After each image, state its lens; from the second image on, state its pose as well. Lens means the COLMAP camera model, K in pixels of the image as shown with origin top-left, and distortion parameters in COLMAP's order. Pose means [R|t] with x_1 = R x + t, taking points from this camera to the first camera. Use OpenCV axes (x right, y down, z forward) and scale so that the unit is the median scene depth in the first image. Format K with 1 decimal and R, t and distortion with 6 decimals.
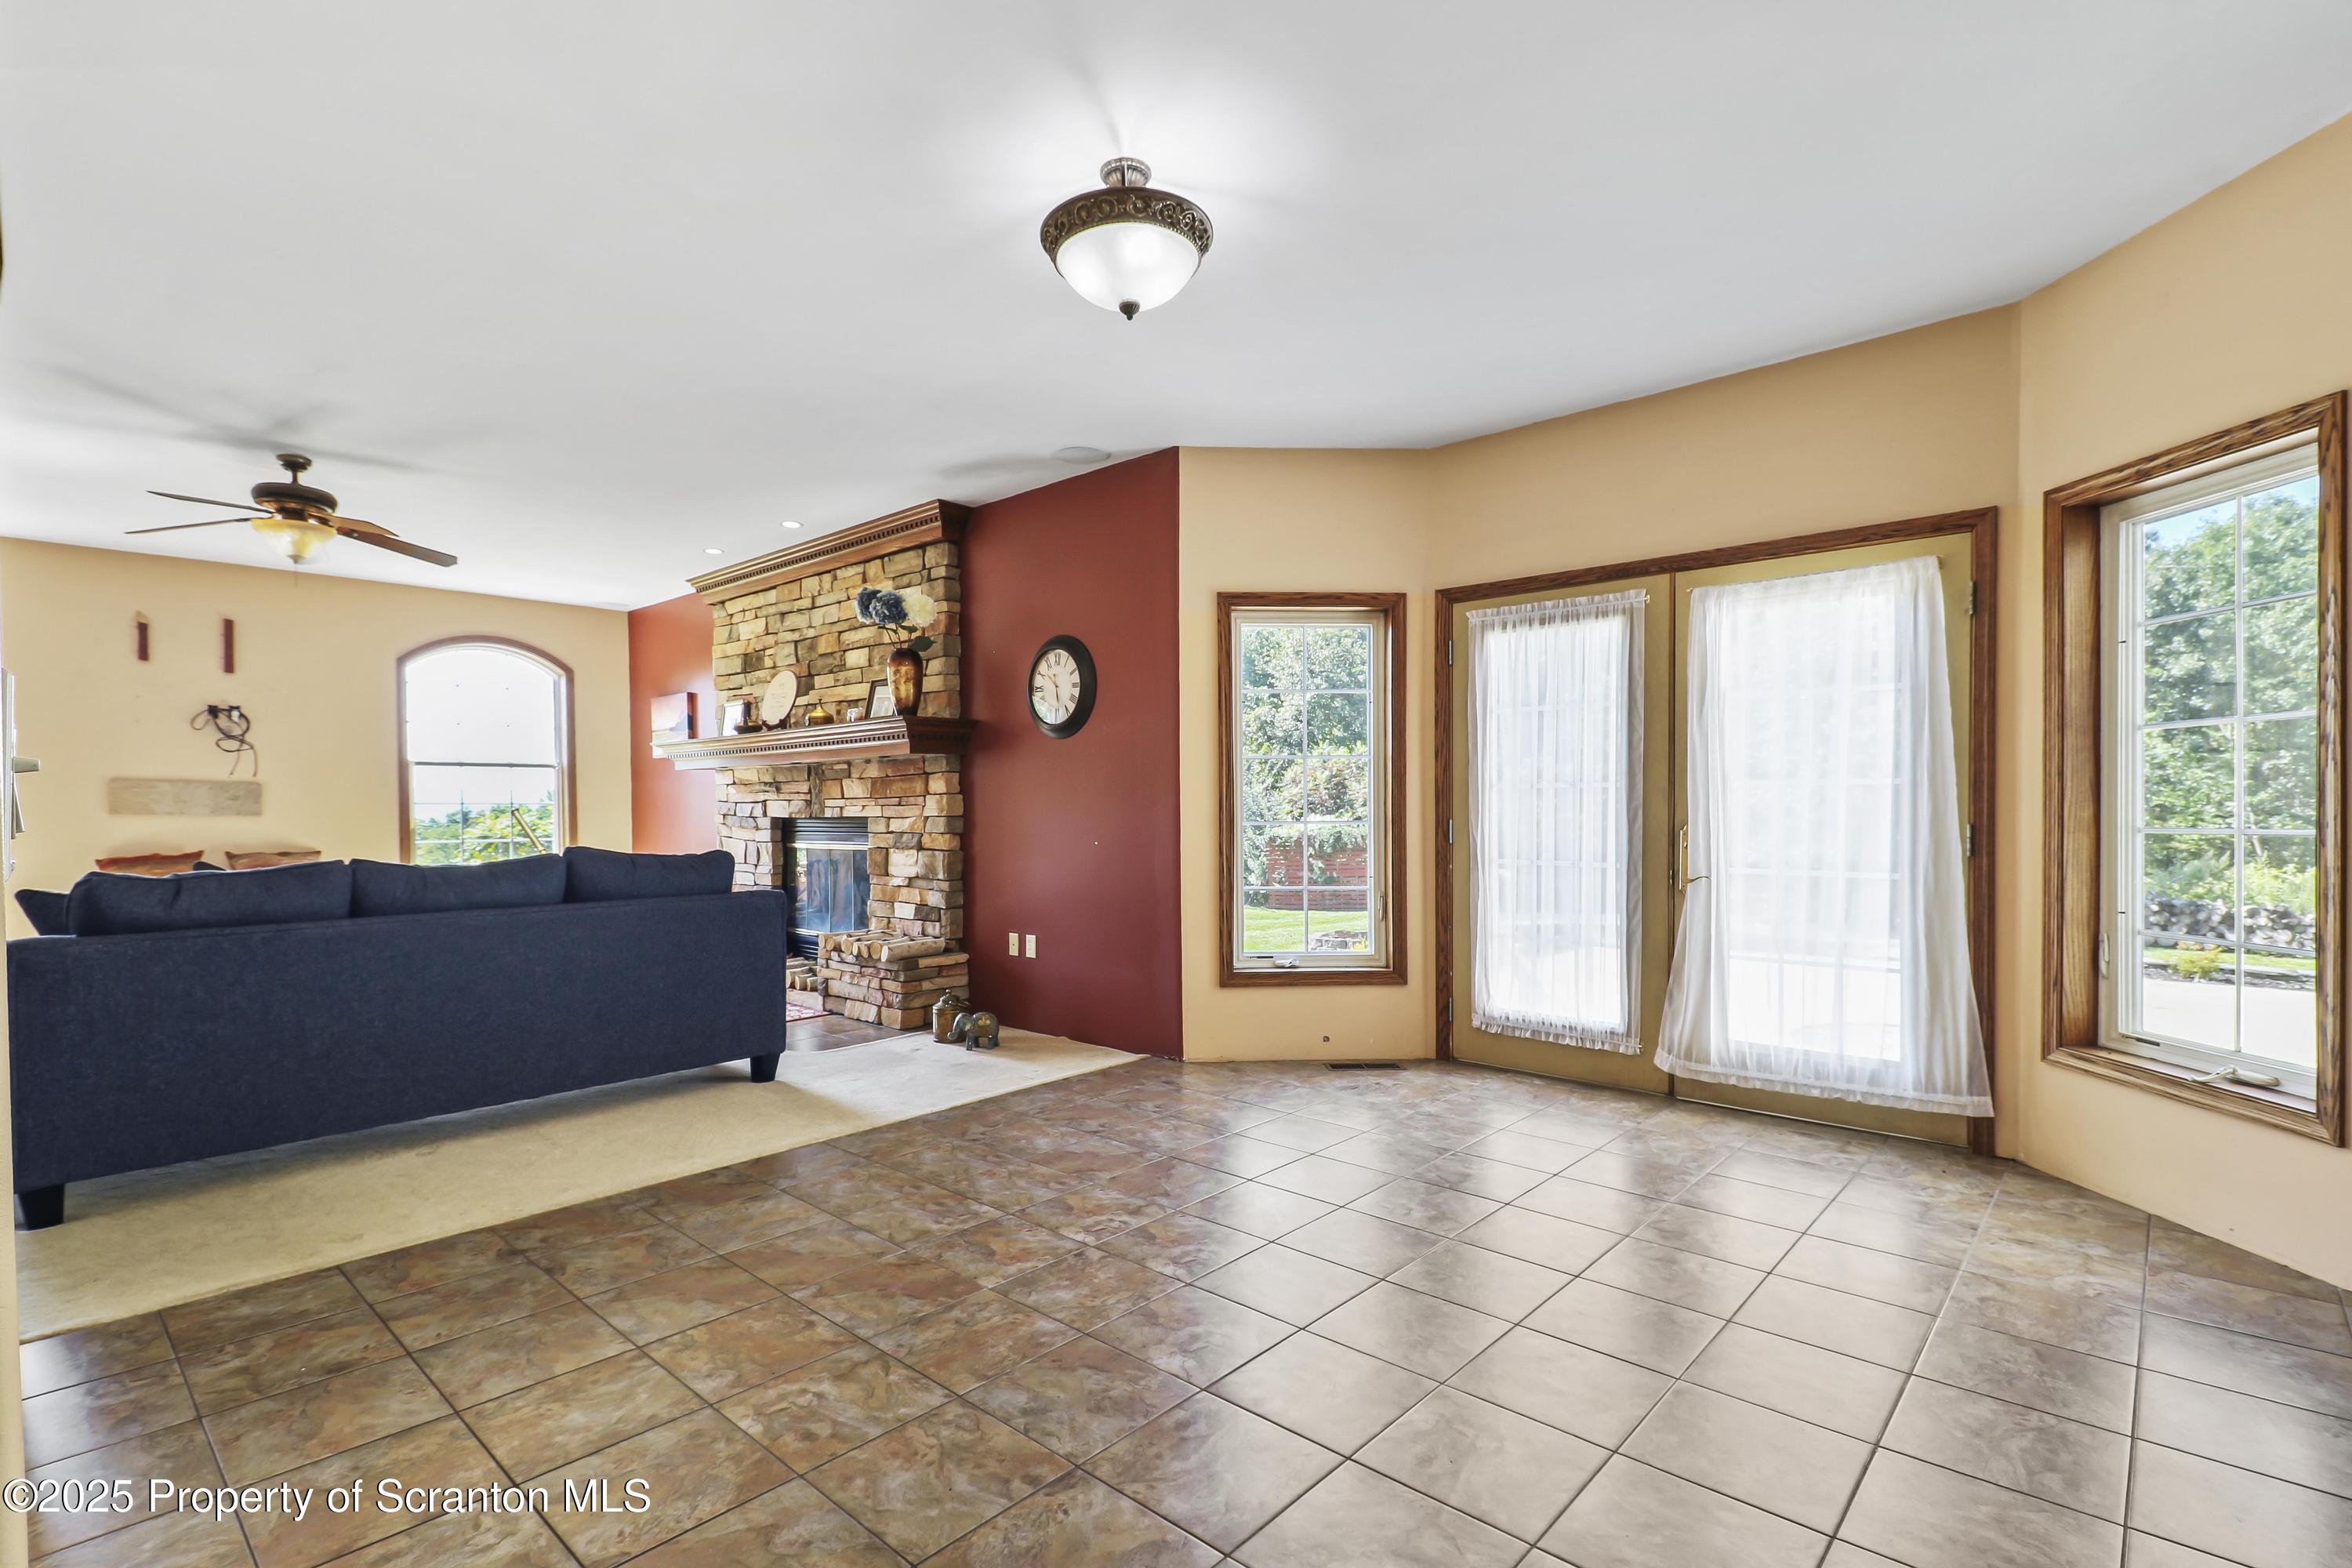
lens RADIAL K [[1091.0, 0, 1170.5], [0, 1091.0, 807.2], [0, 0, 1]] dist [0.015855, -0.009915]
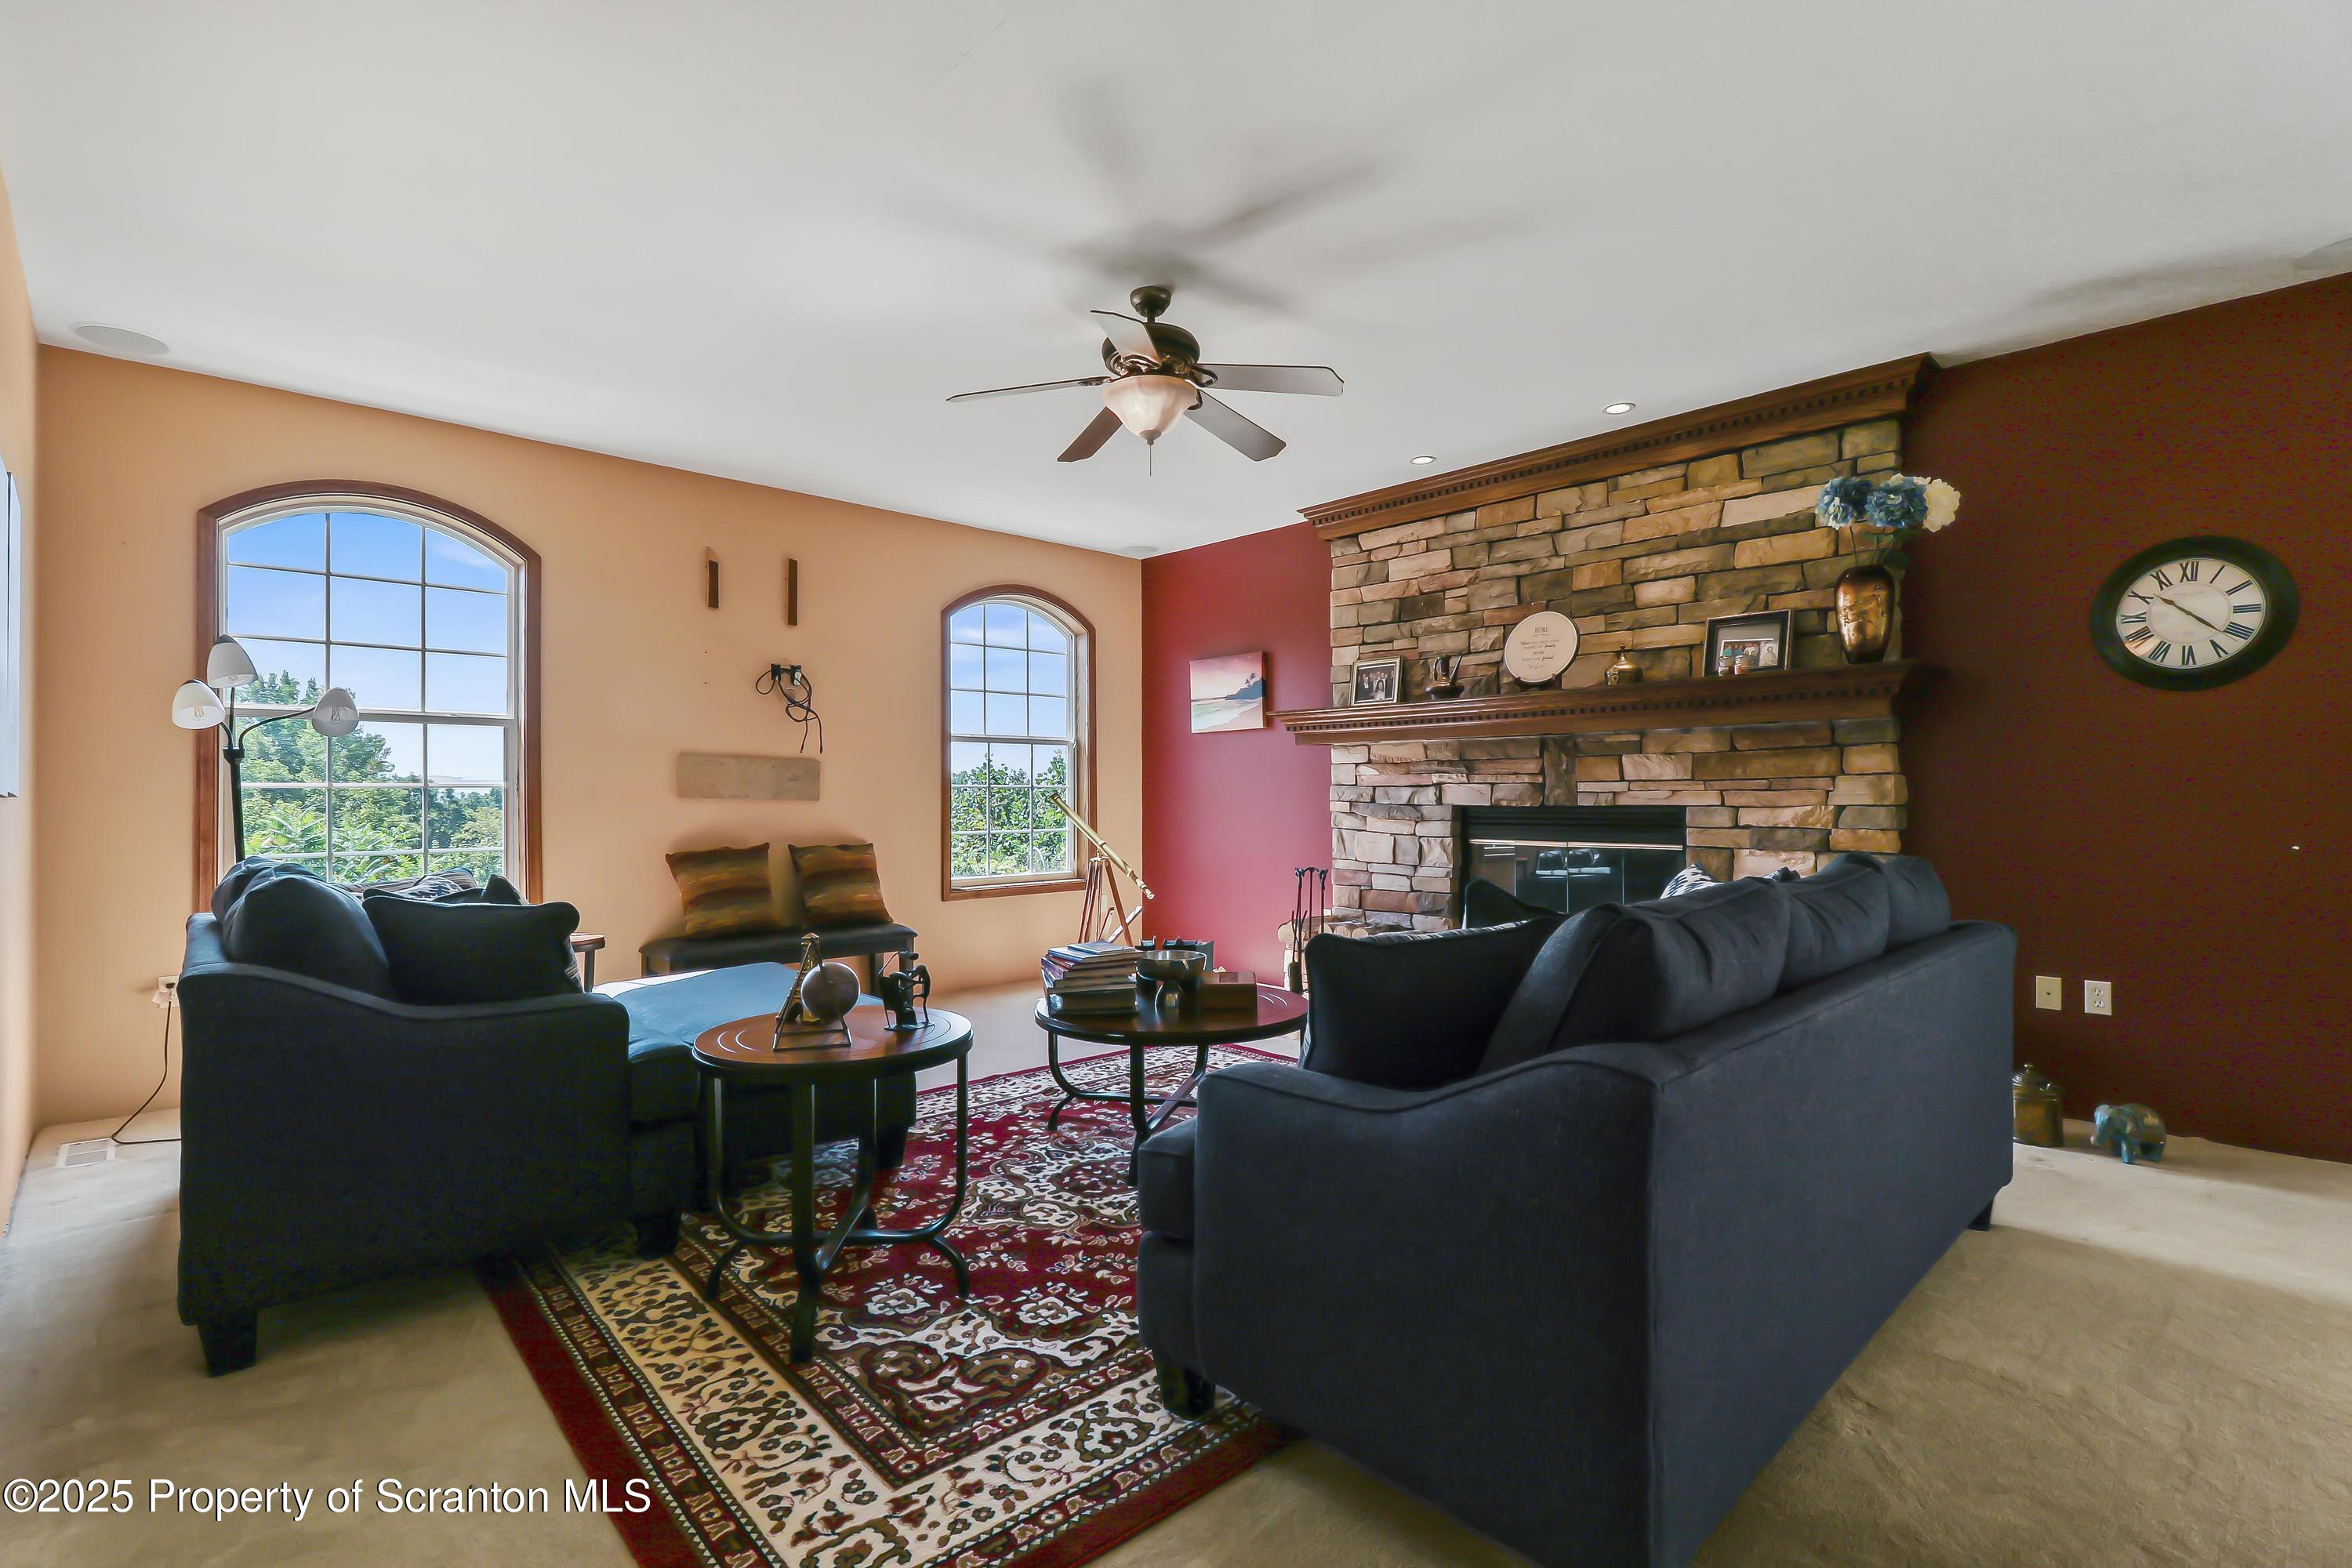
lens RADIAL K [[1091.0, 0, 1175.1], [0, 1091.0, 778.5], [0, 0, 1]] dist [0.015855, -0.009915]
pose [[0.997079, 0.002745, -0.076323, -0.534702], [-0.003963, 0.999867, -0.015813, 0.003221], [0.076270, 0.016069, 0.996958, 0.224190]]
